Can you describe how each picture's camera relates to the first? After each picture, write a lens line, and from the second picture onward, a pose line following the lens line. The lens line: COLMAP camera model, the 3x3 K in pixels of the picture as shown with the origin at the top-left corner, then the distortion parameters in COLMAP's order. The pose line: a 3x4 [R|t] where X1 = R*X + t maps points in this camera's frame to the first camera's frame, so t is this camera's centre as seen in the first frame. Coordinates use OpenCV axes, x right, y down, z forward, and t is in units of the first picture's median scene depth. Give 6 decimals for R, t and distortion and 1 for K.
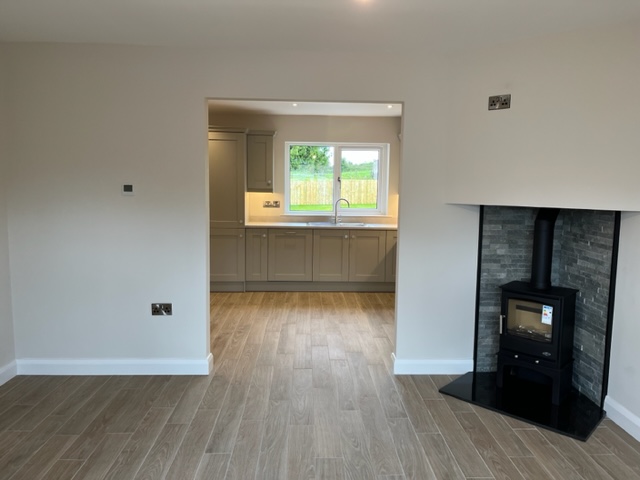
lens RADIAL K [[484.6, 0, 322.6], [0, 484.6, 239.4], [0, 0, 1]] dist [0.072538, -0.096506]
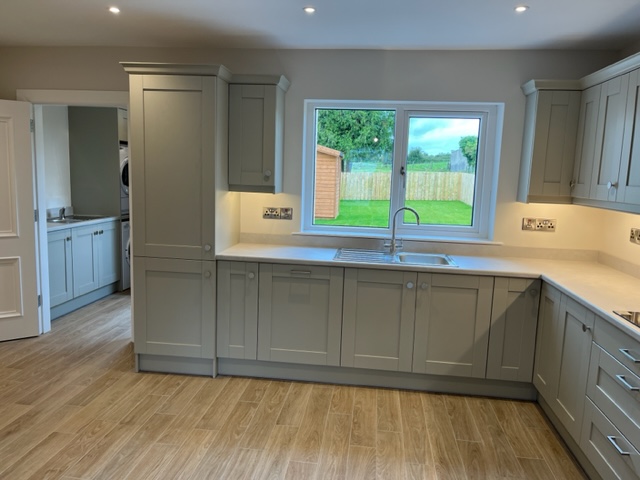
lens RADIAL K [[484.6, 0, 322.6], [0, 484.6, 239.4], [0, 0, 1]] dist [0.072538, -0.096506]
pose [[0.988768, 0.039597, -0.144115, 0.049577], [-0.036943, 0.999096, 0.021046, -0.099794], [0.144818, -0.015486, 0.989337, 0.808485]]
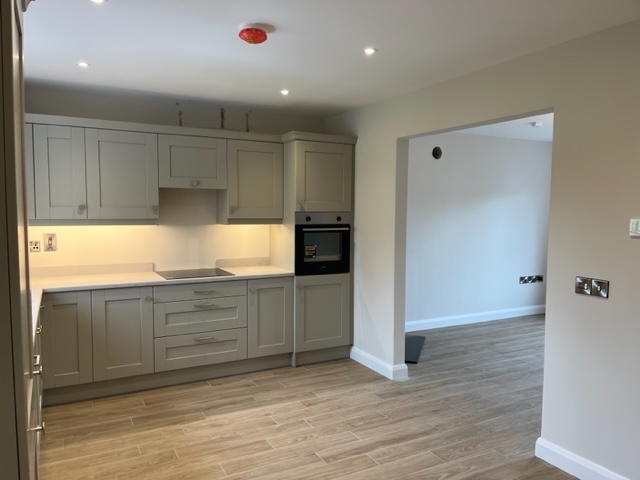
lens RADIAL K [[484.5, 0, 317.3], [0, 484.5, 243.6], [0, 0, 1]] dist [0.032147, -0.005910]
pose [[-0.439392, -0.085656, 0.894202, -0.724845], [0.088272, 0.986509, 0.137873, -0.199677], [-0.893948, 0.139514, -0.425903, 1.579171]]
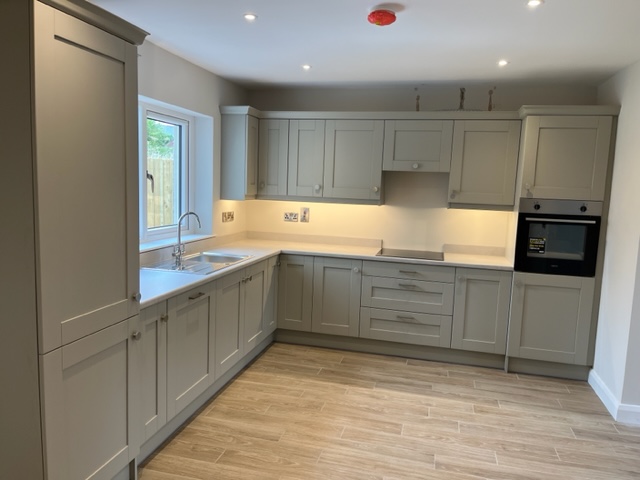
lens RADIAL K [[484.6, 0, 322.6], [0, 484.6, 239.4], [0, 0, 1]] dist [0.072538, -0.096506]
pose [[0.273760, -0.115740, 0.954809, -0.762870], [0.076929, 0.992187, 0.098214, -0.167383], [-0.958717, 0.046566, 0.280525, 1.245037]]
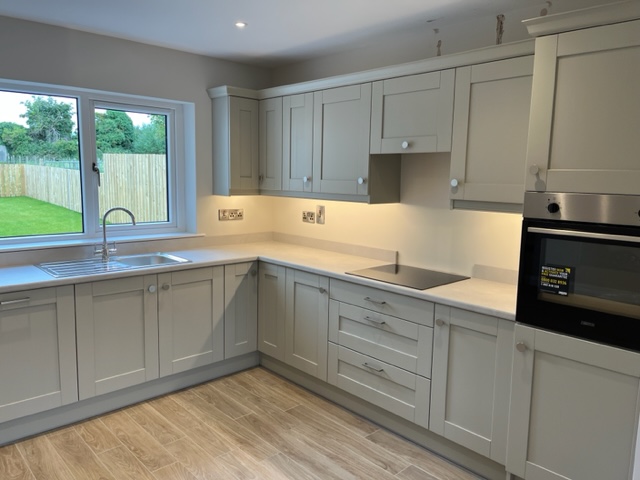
lens RADIAL K [[484.6, 0, 322.6], [0, 484.6, 239.4], [0, 0, 1]] dist [0.072538, -0.096506]
pose [[0.751714, -0.087288, 0.653687, -0.223362], [0.068341, 0.996176, 0.054431, -0.113859], [-0.655938, 0.003758, 0.754805, 0.870245]]
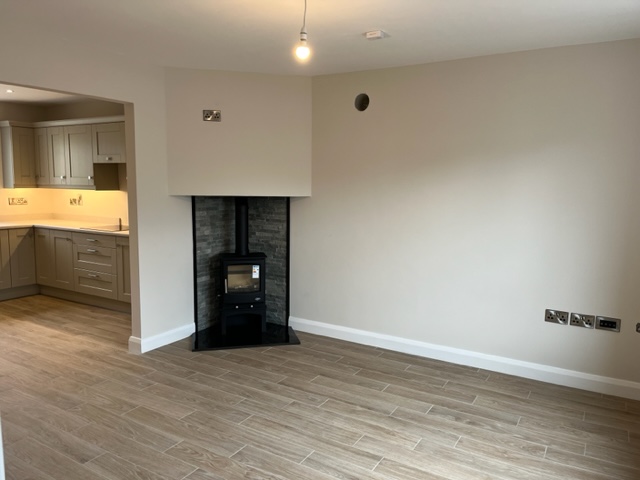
lens RADIAL K [[484.6, 0, 322.6], [0, 484.6, 239.4], [0, 0, 1]] dist [0.072538, -0.096506]
pose [[0.547271, -0.105107, 0.830329, -0.498584], [0.090390, 0.993703, 0.066211, -0.012717], [-0.832060, 0.038818, 0.553326, 0.046553]]
